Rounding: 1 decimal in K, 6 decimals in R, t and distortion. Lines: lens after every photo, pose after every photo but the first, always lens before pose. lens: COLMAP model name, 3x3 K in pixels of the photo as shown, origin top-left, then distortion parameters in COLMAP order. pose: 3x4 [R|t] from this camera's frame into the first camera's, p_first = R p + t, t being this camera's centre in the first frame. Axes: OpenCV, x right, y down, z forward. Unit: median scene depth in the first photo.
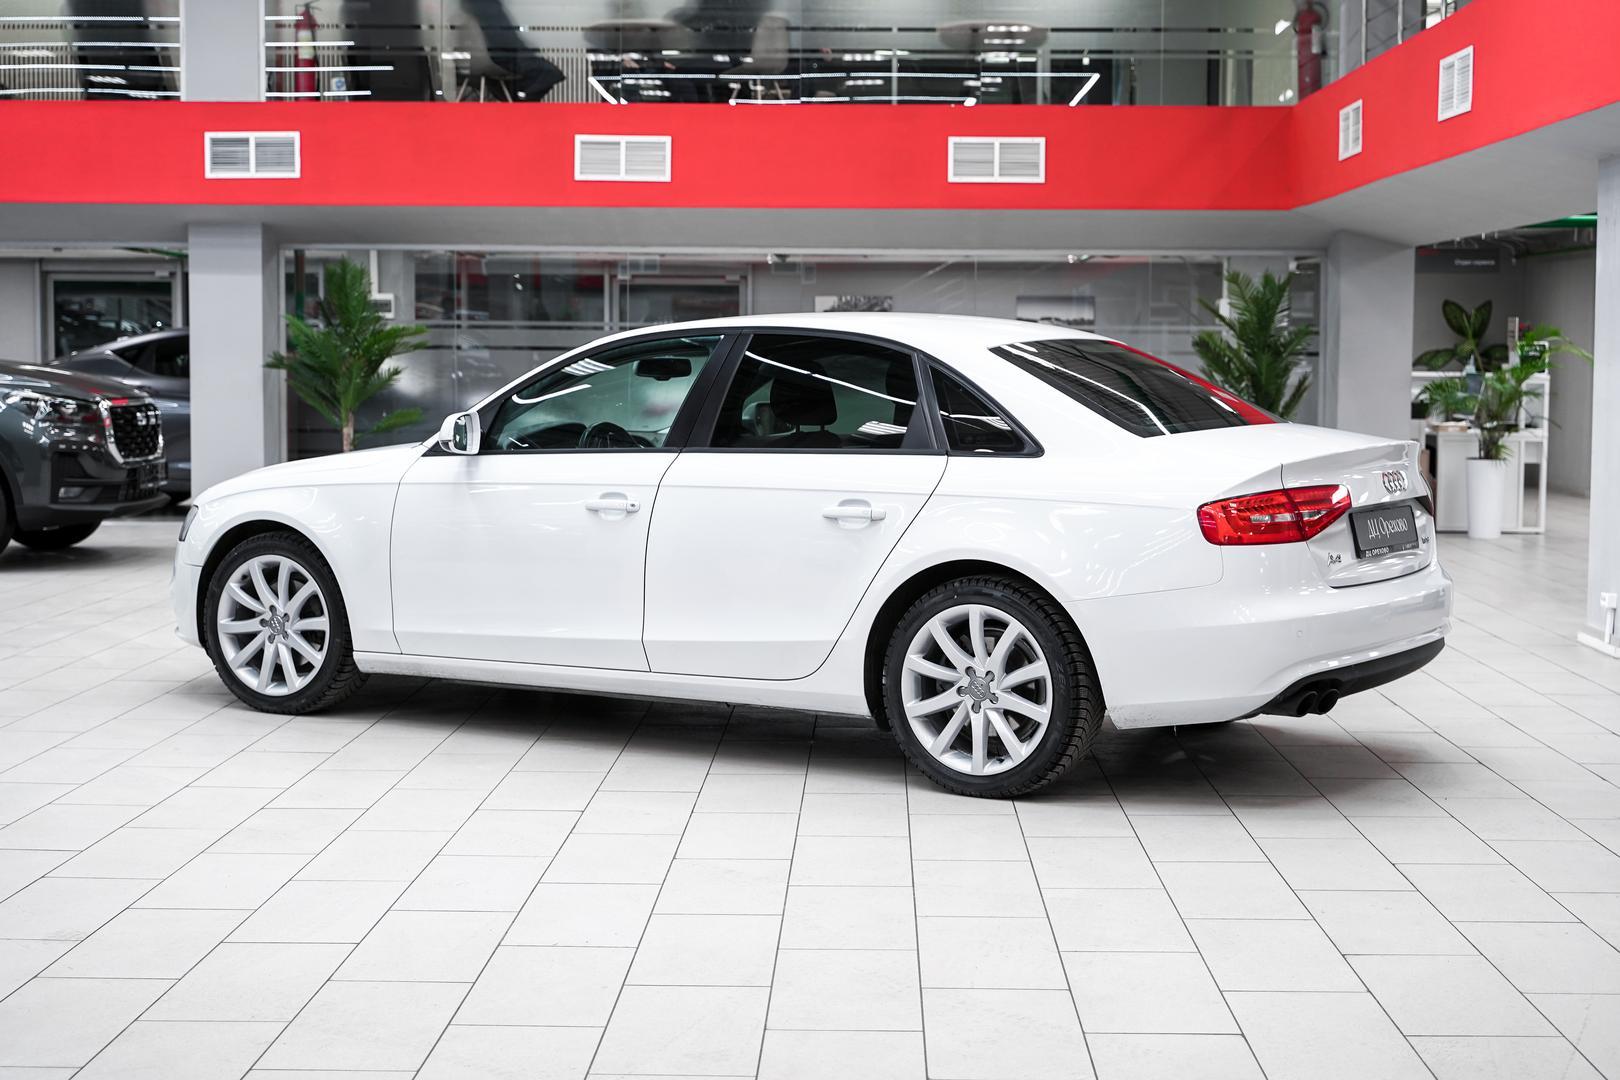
lens RADIAL K [[2262.4, 0, 827.1], [0, 2262.4, 539.5], [0, 0, 1]] dist [0.028740, 0.000000]
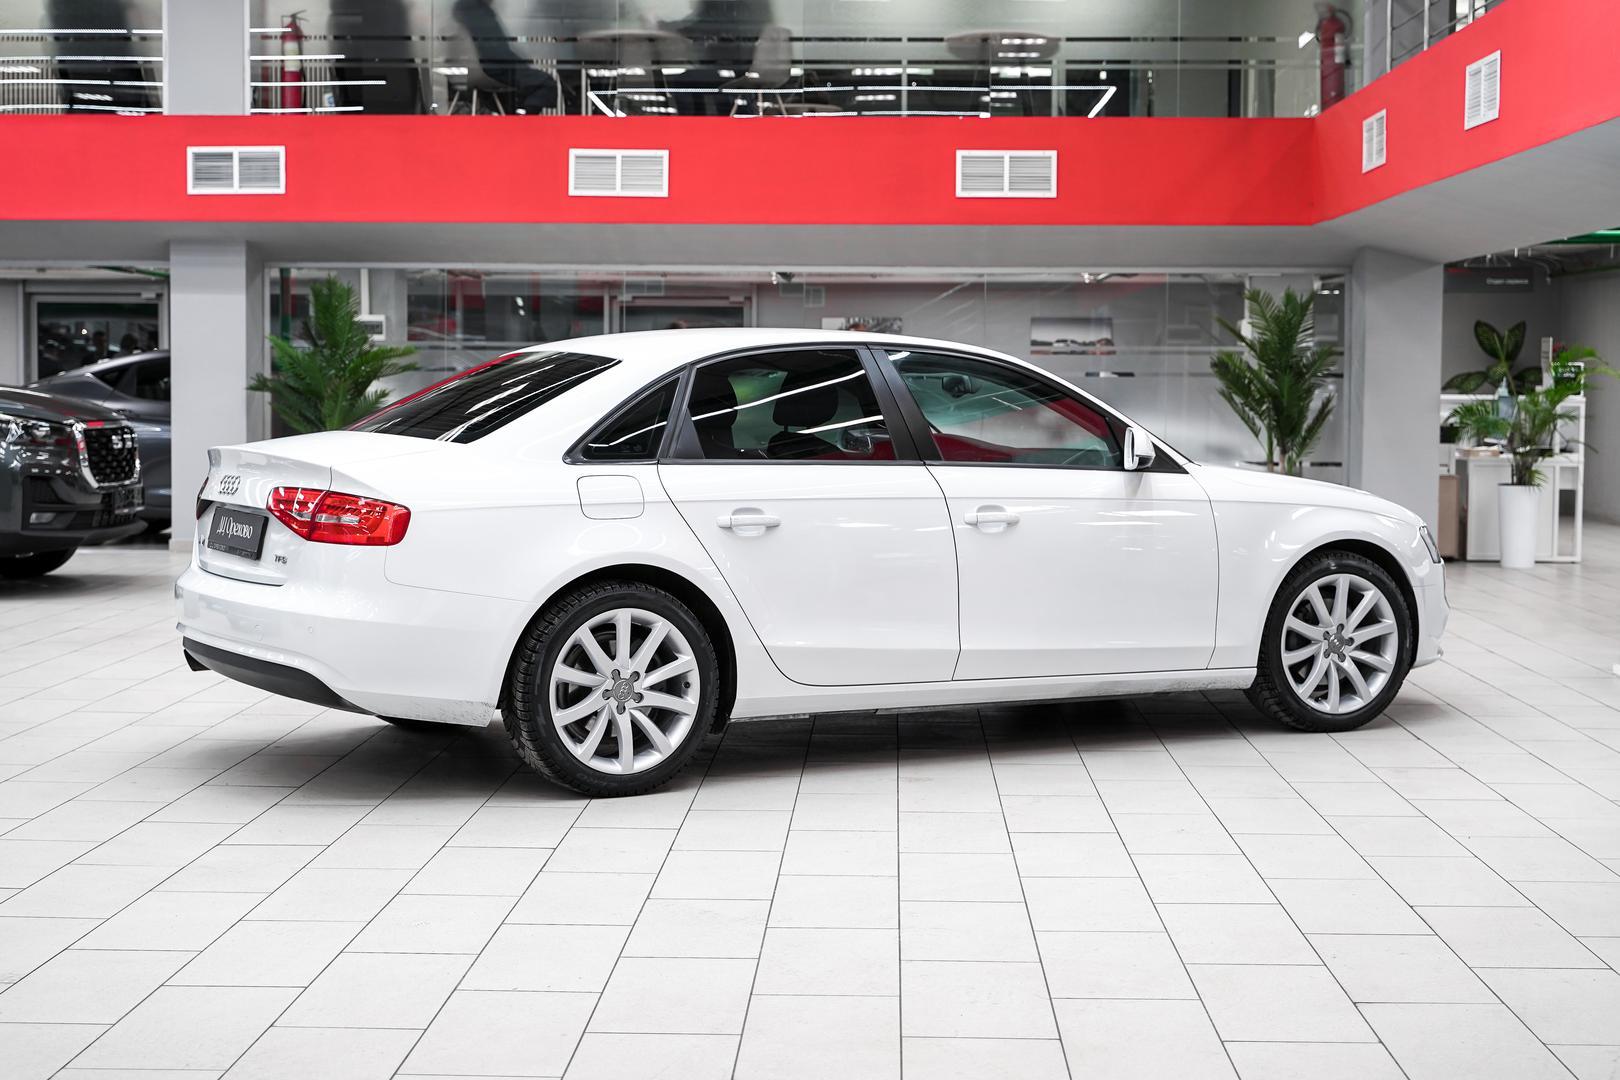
lens RADIAL K [[2336.4, 0, 807.3], [0, 2336.4, 538.3], [0, 0, 1]] dist [0.026693, 0.000000]
pose [[0.999899, 0.000382, -0.014230, 0.004309], [-0.000586, 0.999897, -0.014354, 0.001465], [0.014224, 0.014361, 0.999796, 0.007413]]
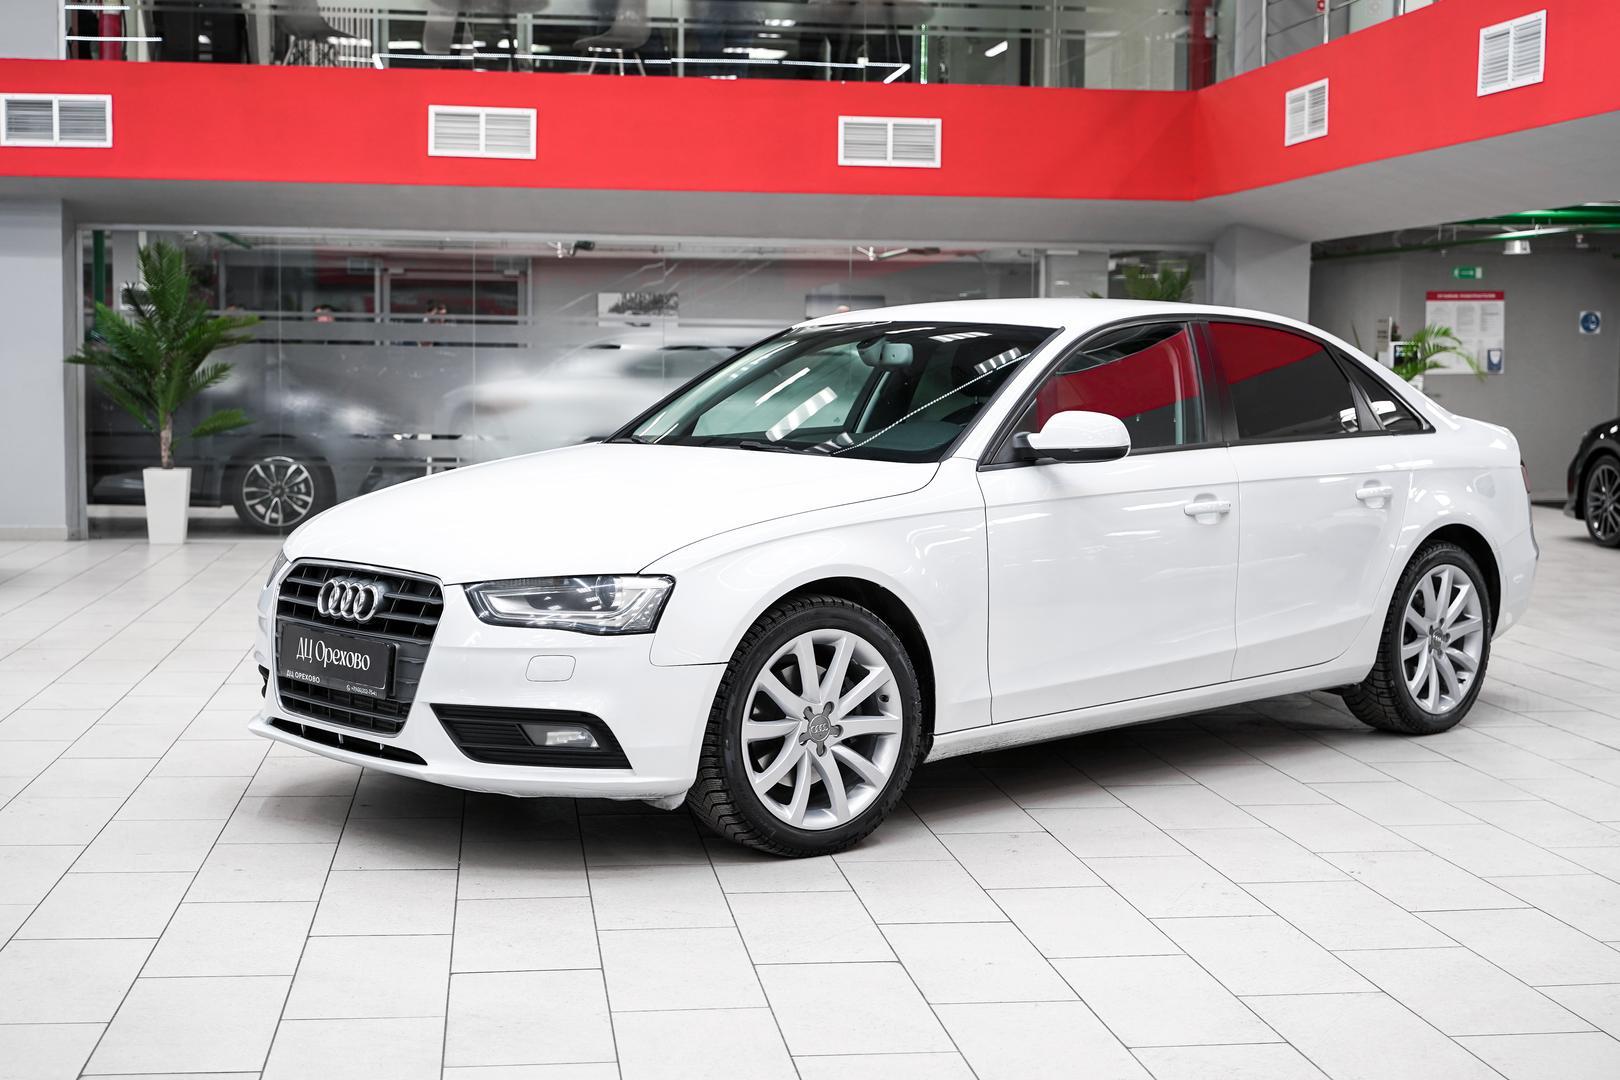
lens RADIAL K [[2221.4, 0, 806.0], [0, 2221.4, 545.1], [0, 0, 1]] dist [0.020253, 0.000000]
pose [[0.989300, -0.007964, 0.145677, -0.090357], [0.007751, 0.999968, 0.002026, -0.004481], [-0.145689, -0.000875, 0.989330, 0.101067]]
